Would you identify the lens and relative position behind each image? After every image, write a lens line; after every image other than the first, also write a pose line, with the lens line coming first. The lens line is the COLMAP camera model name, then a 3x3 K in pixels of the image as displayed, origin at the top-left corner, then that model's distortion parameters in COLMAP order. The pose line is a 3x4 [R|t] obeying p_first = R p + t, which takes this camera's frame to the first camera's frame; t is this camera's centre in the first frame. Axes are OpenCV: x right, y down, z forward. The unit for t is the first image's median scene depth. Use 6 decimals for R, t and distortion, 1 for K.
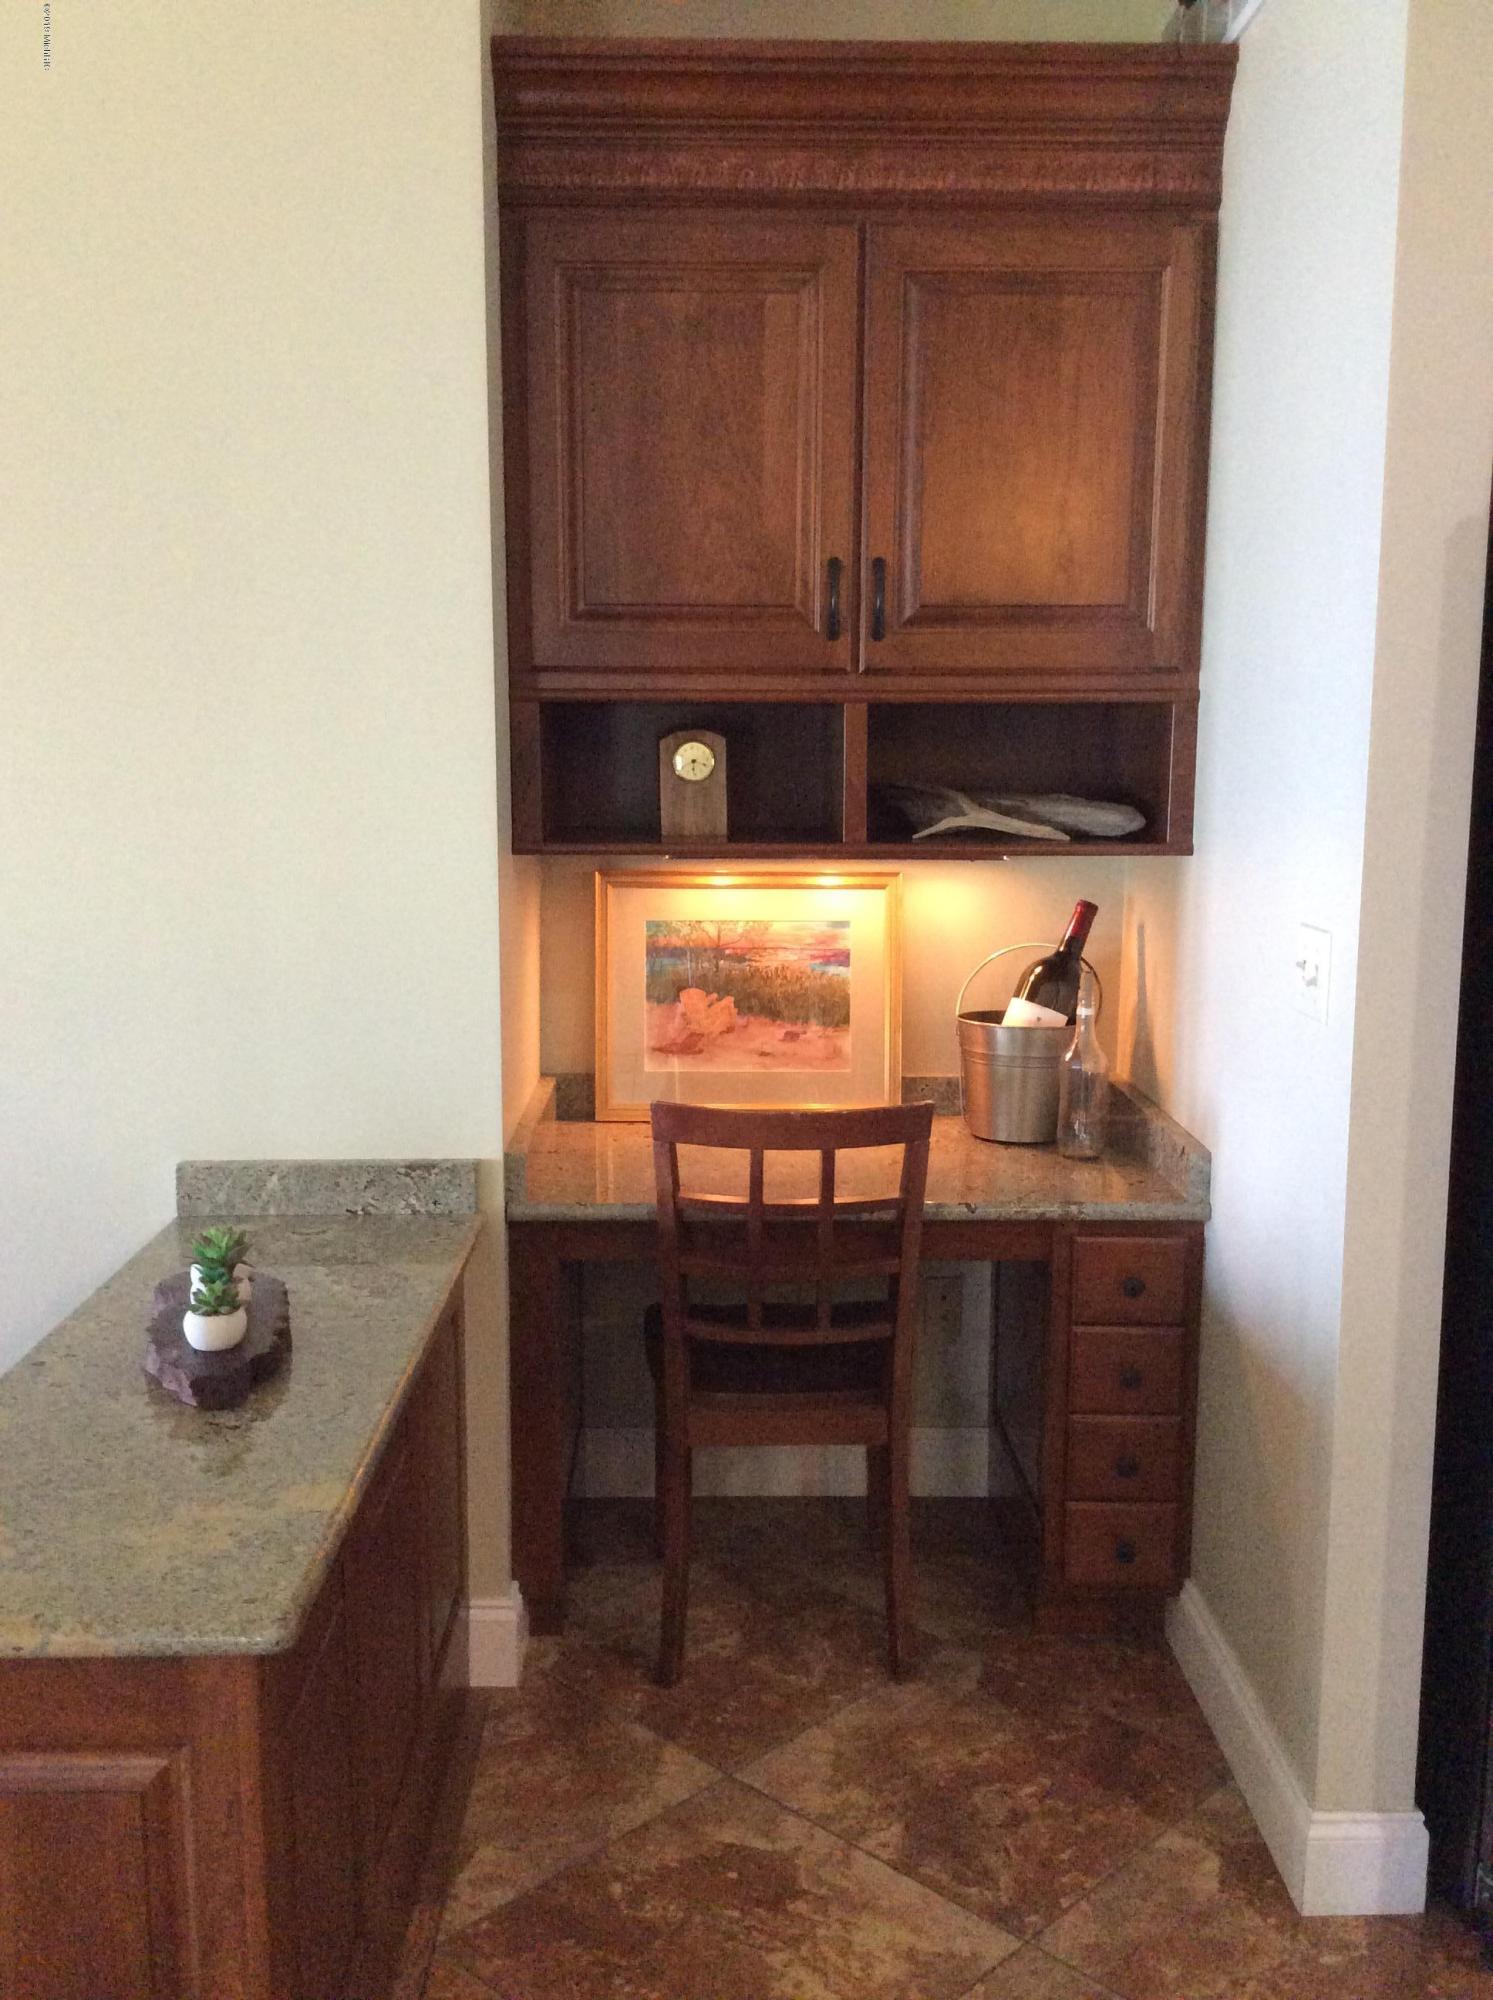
lens RADIAL K [[1795.3, 0, 726.9], [0, 1795.3, 998.6], [0, 0, 1]] dist [0.076579, -0.123899]
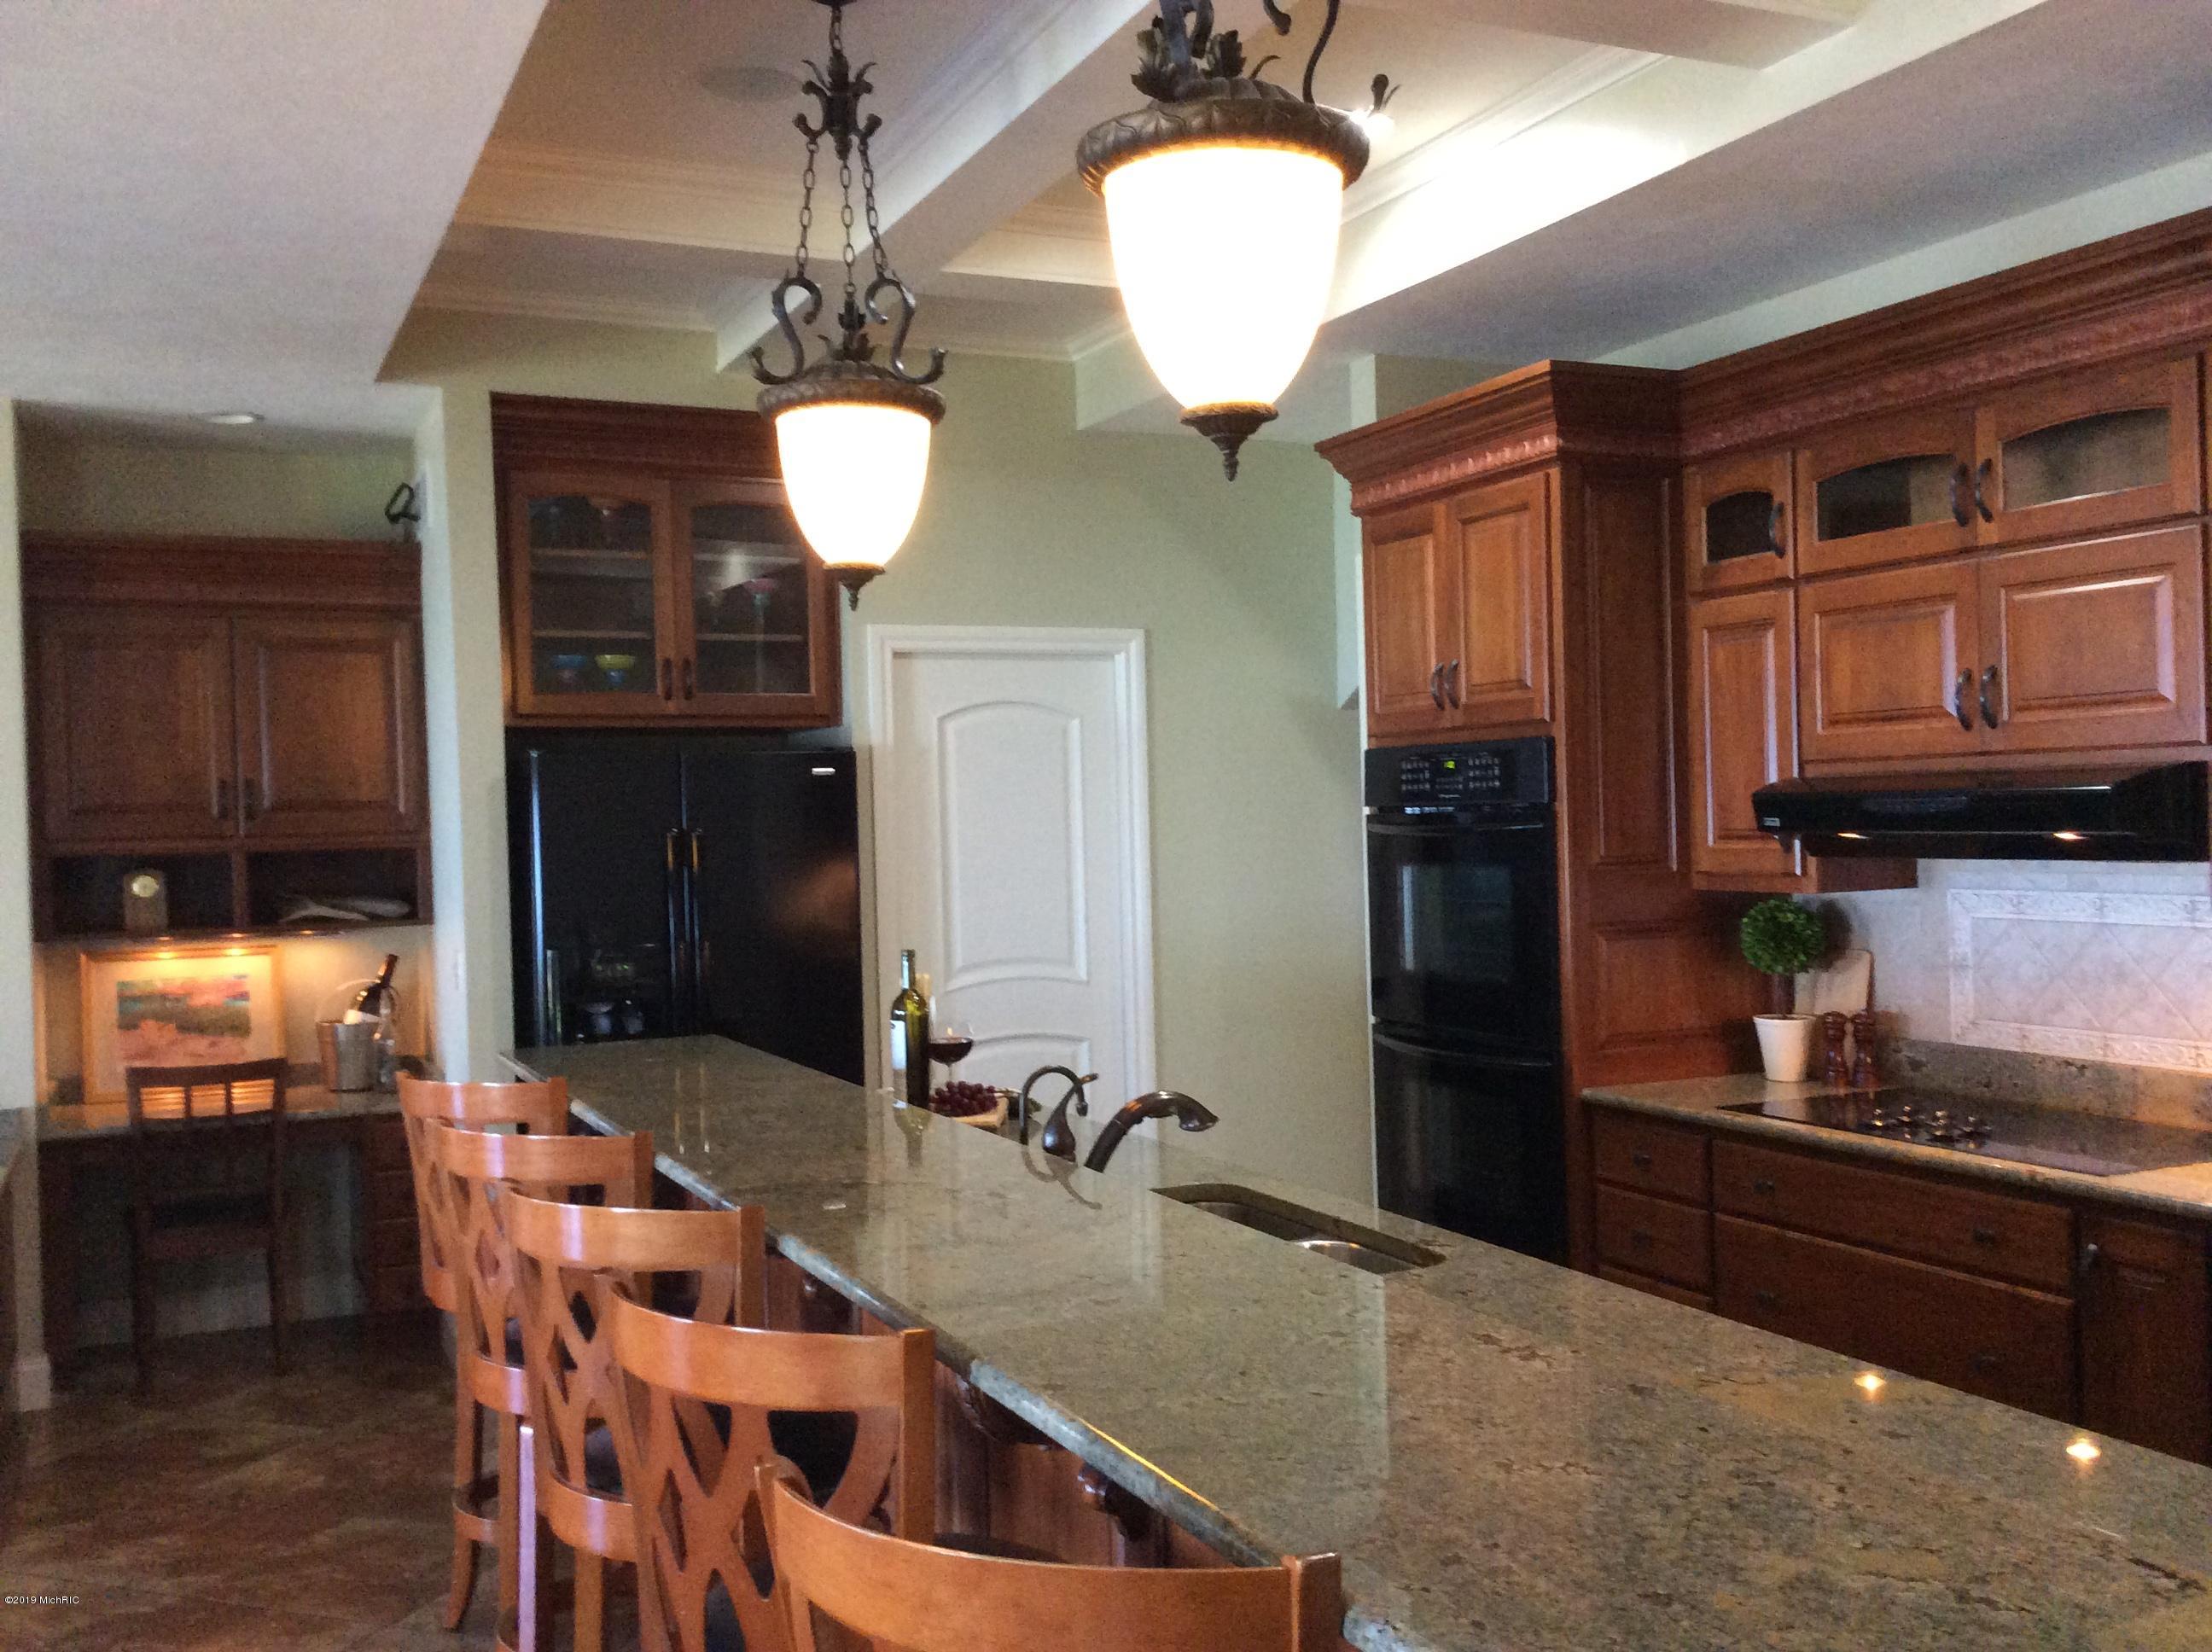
lens RADIAL K [[1985.5, 0, 1117.6], [0, 1985.5, 818.9], [0, 0, 1]] dist [0.076579, -0.123899]
pose [[0.906903, -0.029991, 0.420271, 0.022409], [0.091837, 0.987551, -0.127703, 0.149198], [-0.411209, 0.154411, 0.898367, -1.238105]]
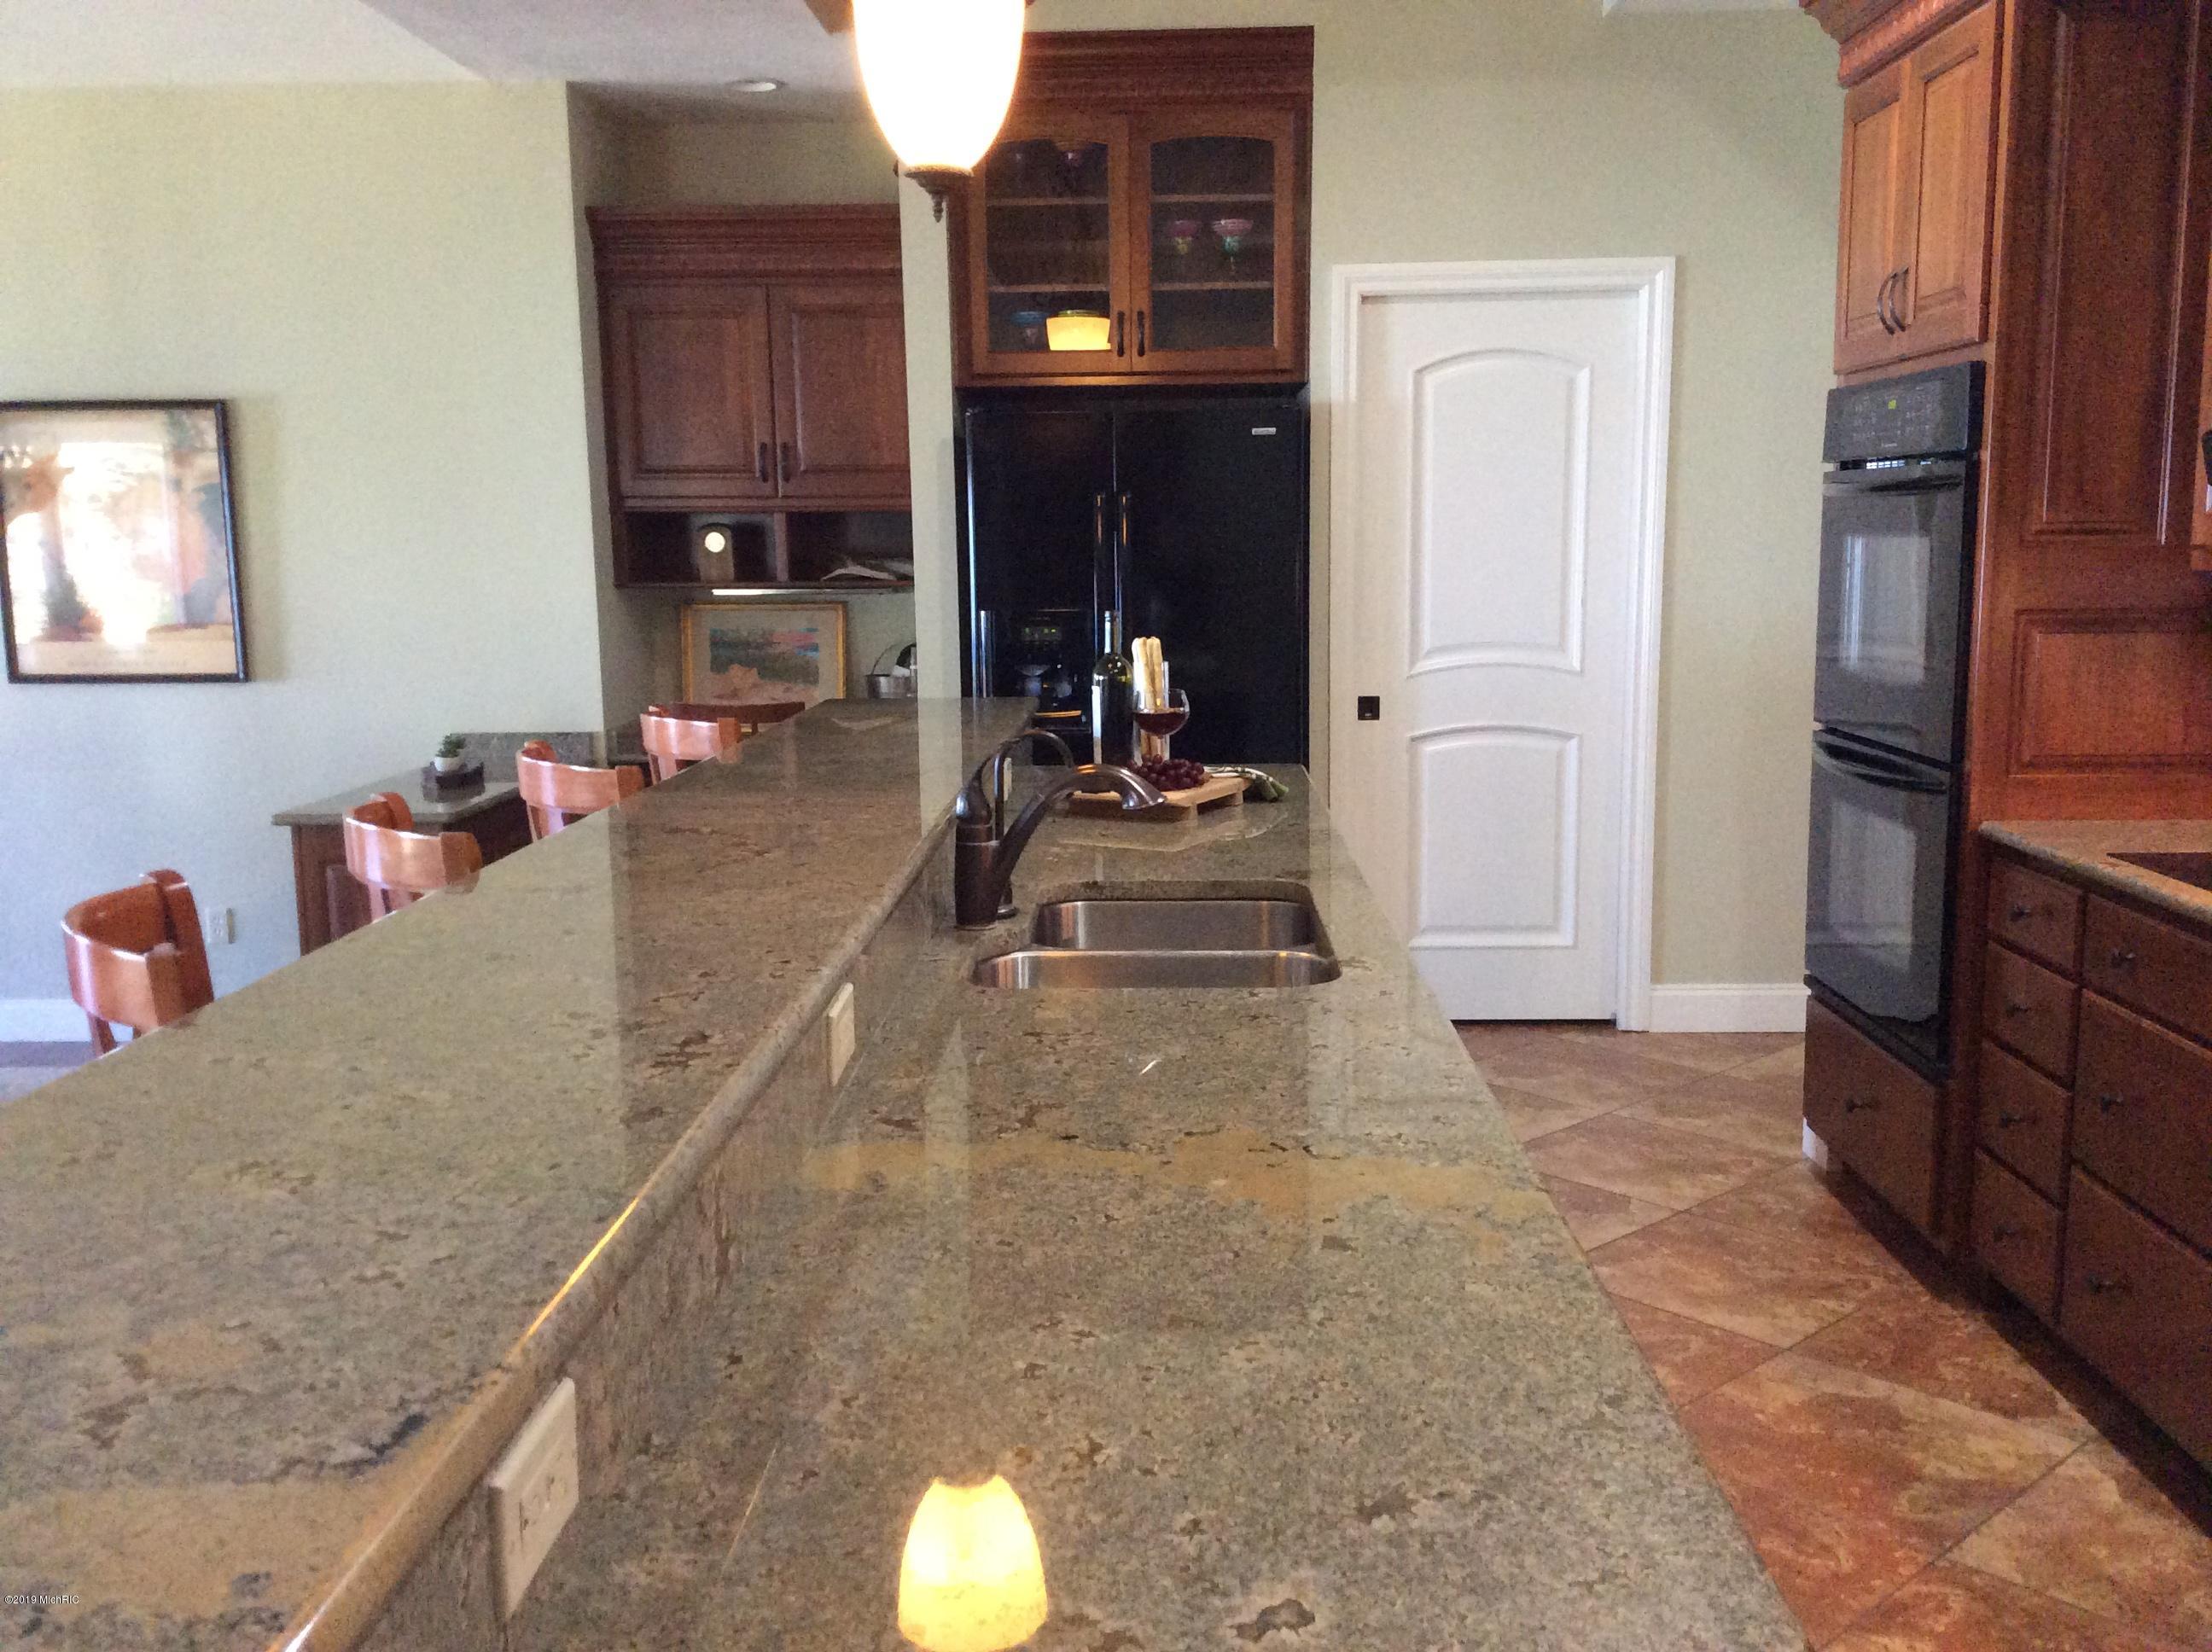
lens RADIAL K [[1985.5, 0, 1124.3], [0, 1985.5, 827.8], [0, 0, 1]] dist [0.076579, -0.123899]
pose [[0.999345, -0.012692, -0.033889, 0.514901], [0.012768, 0.999916, 0.002024, 0.186970], [0.033861, -0.002455, 0.999424, -1.203606]]
